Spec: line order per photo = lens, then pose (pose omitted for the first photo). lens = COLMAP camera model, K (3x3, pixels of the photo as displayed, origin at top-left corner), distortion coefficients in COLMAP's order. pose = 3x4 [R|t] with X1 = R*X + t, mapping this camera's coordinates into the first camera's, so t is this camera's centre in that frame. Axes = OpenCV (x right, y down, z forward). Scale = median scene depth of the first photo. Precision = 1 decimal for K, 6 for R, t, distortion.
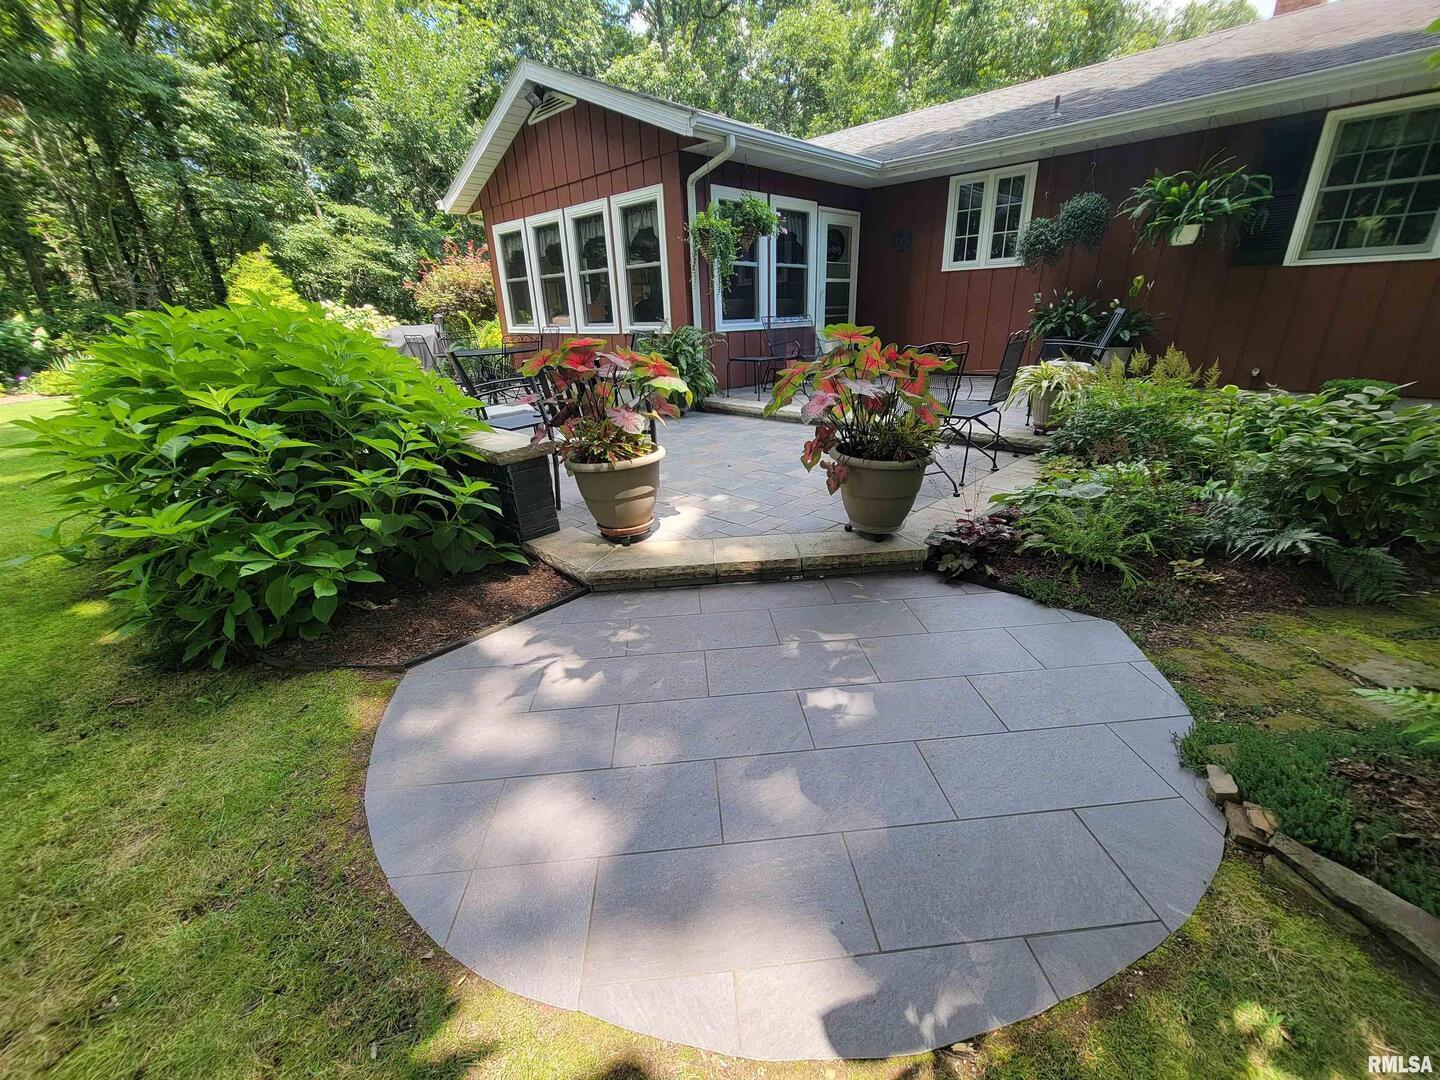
lens RADIAL K [[590.7, 0, 716.9], [0, 590.7, 536.8], [0, 0, 1]] dist [-0.001070, 0.000272]
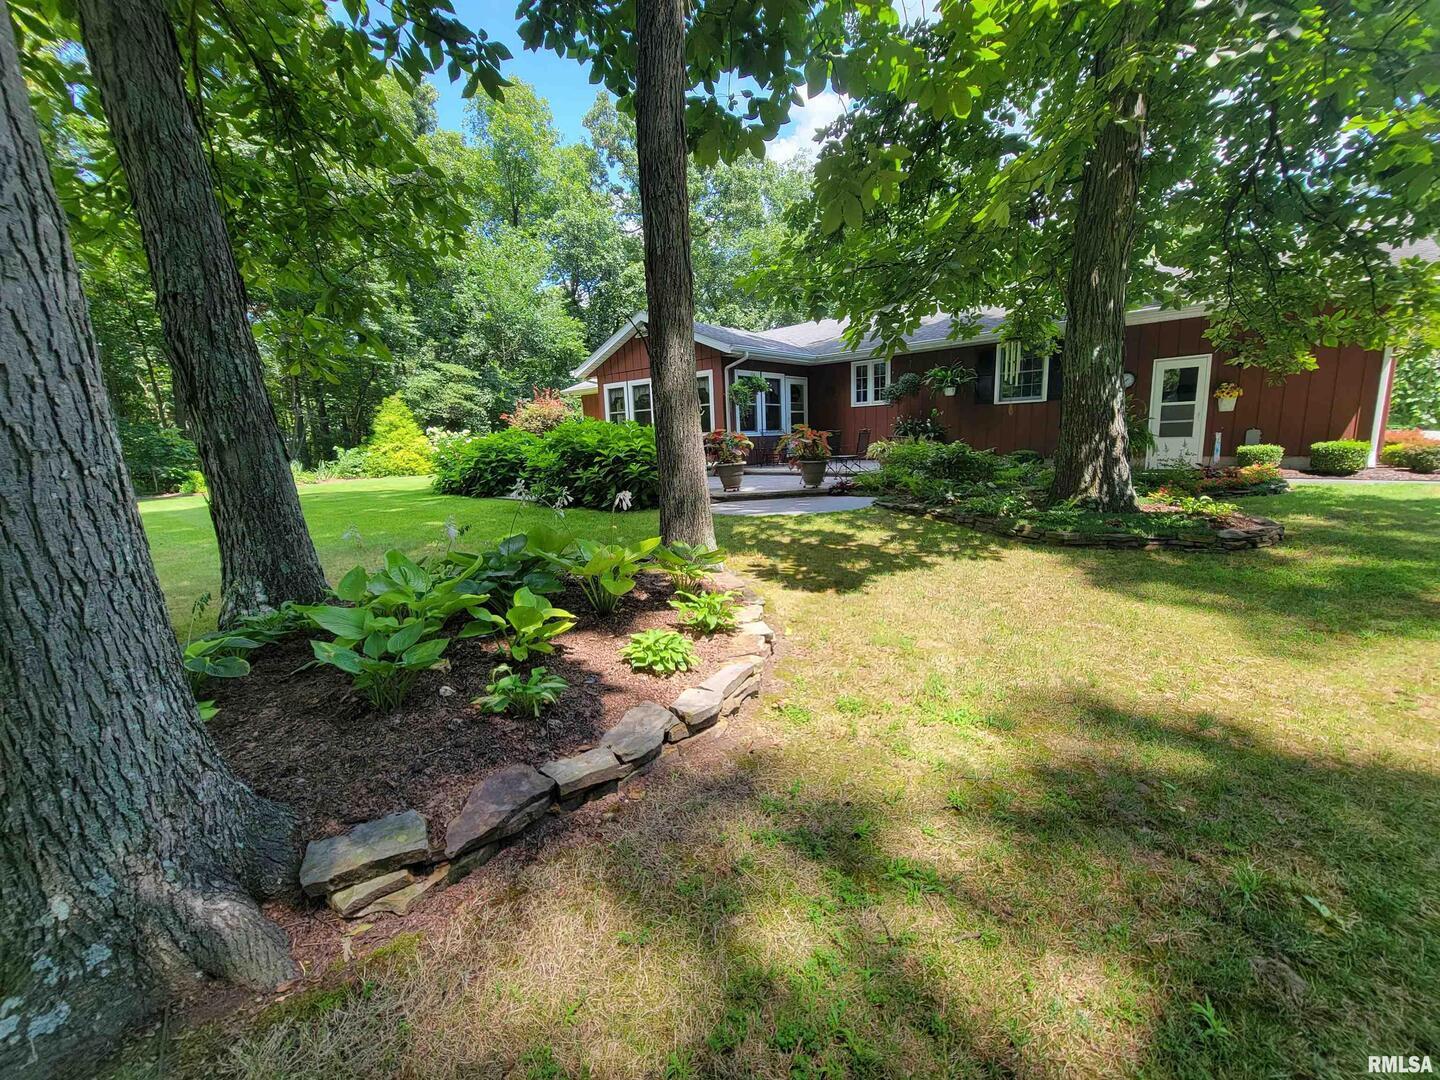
lens RADIAL K [[590.7, 0, 722.0], [0, 590.7, 540.1], [0, 0, 1]] dist [-0.001070, 0.000272]
pose [[0.998170, -0.018714, 0.057499, -0.157302], [0.029587, 0.980451, -0.194525, 0.341207], [-0.052734, 0.195870, 0.979211, -0.785657]]
